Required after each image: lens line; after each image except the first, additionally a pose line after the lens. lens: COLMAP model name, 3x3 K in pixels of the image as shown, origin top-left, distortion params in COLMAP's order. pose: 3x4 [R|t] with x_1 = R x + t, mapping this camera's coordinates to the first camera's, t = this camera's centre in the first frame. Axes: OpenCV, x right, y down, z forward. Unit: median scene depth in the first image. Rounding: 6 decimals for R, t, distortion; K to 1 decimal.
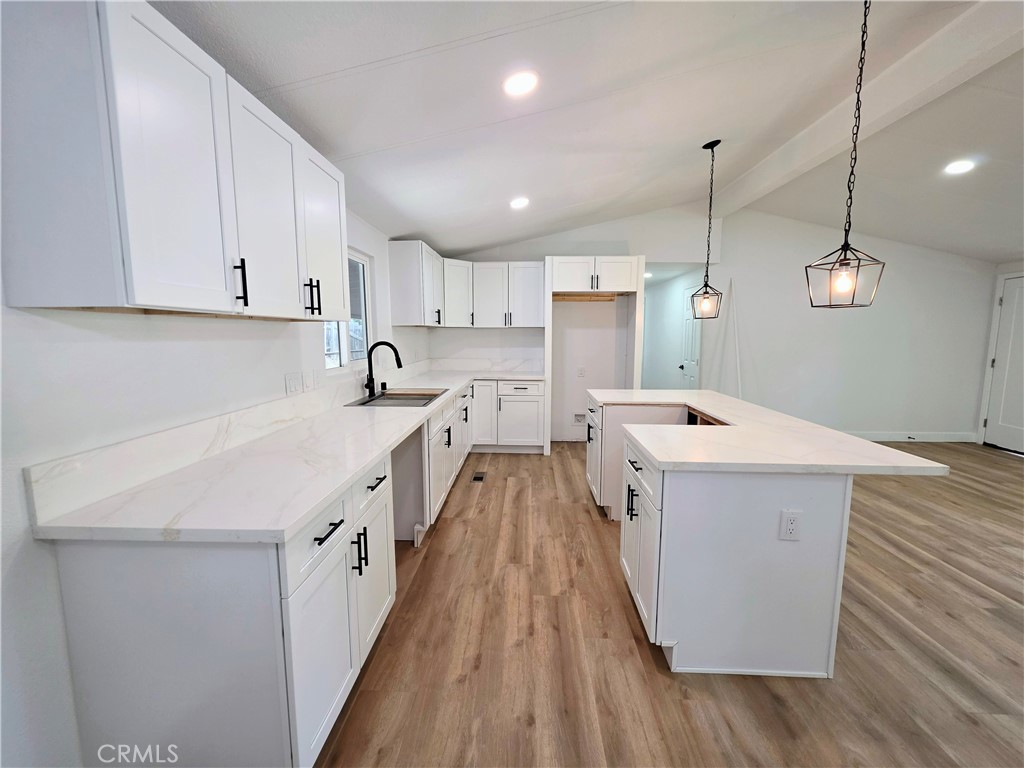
lens RADIAL K [[410.1, 0, 511.1], [0, 410.1, 379.4], [0, 0, 1]] dist [-0.001970, -0.000240]
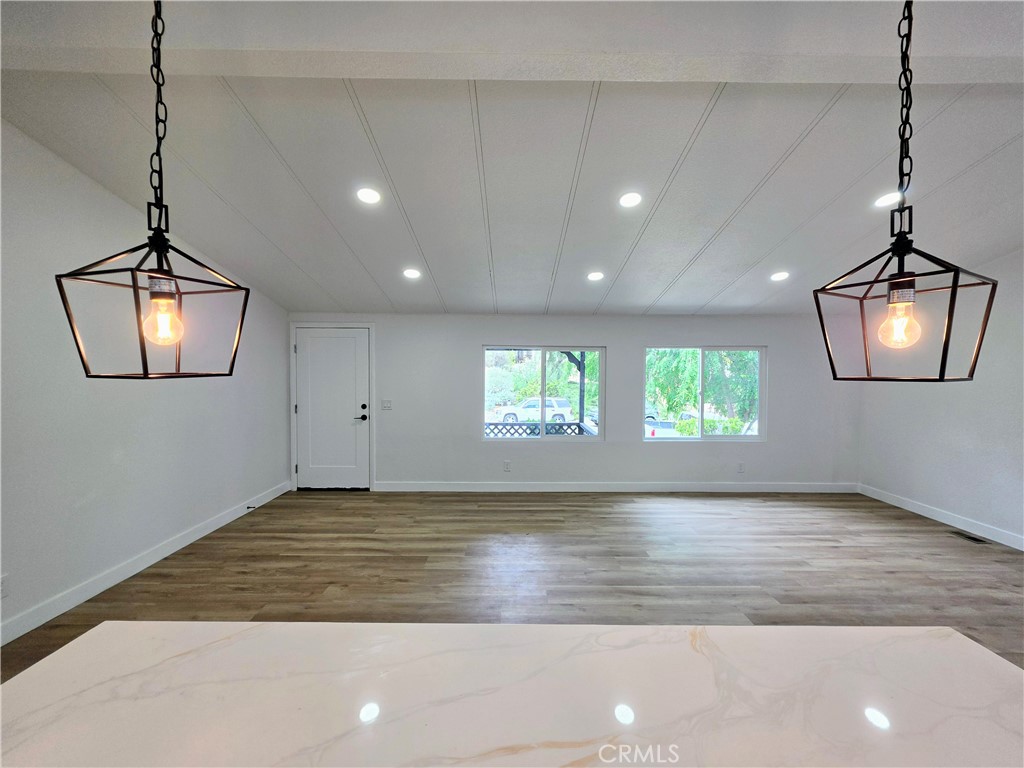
lens RADIAL K [[413.1, 0, 515.1], [0, 413.1, 379.2], [0, 0, 1]] dist [0.000173, -0.000234]
pose [[-0.046339, -0.020633, 0.998713, 0.228122], [0.106382, 0.993999, 0.025471, -0.139640], [-0.993245, 0.107425, -0.043866, 0.856828]]
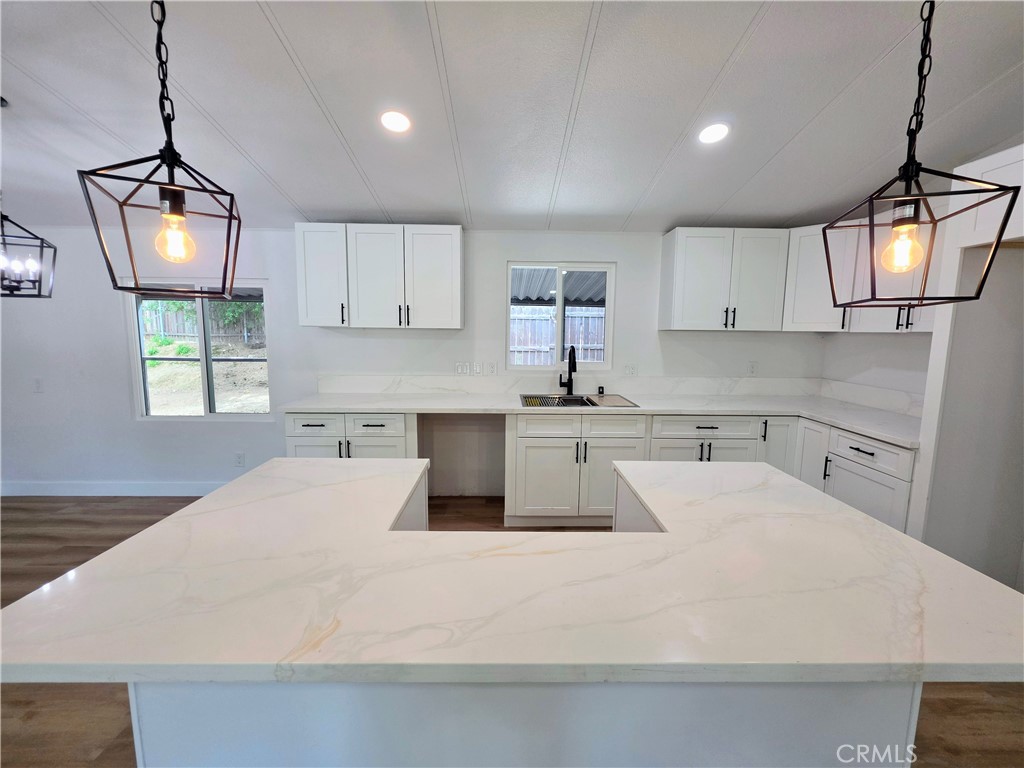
lens RADIAL K [[413.1, 0, 515.1], [0, 413.1, 379.2], [0, 0, 1]] dist [0.000173, -0.000234]
pose [[0.061262, 0.118463, -0.991067, 0.771341], [-0.122404, 0.986329, 0.110331, -0.108993], [0.990588, 0.114552, 0.074925, 0.803347]]
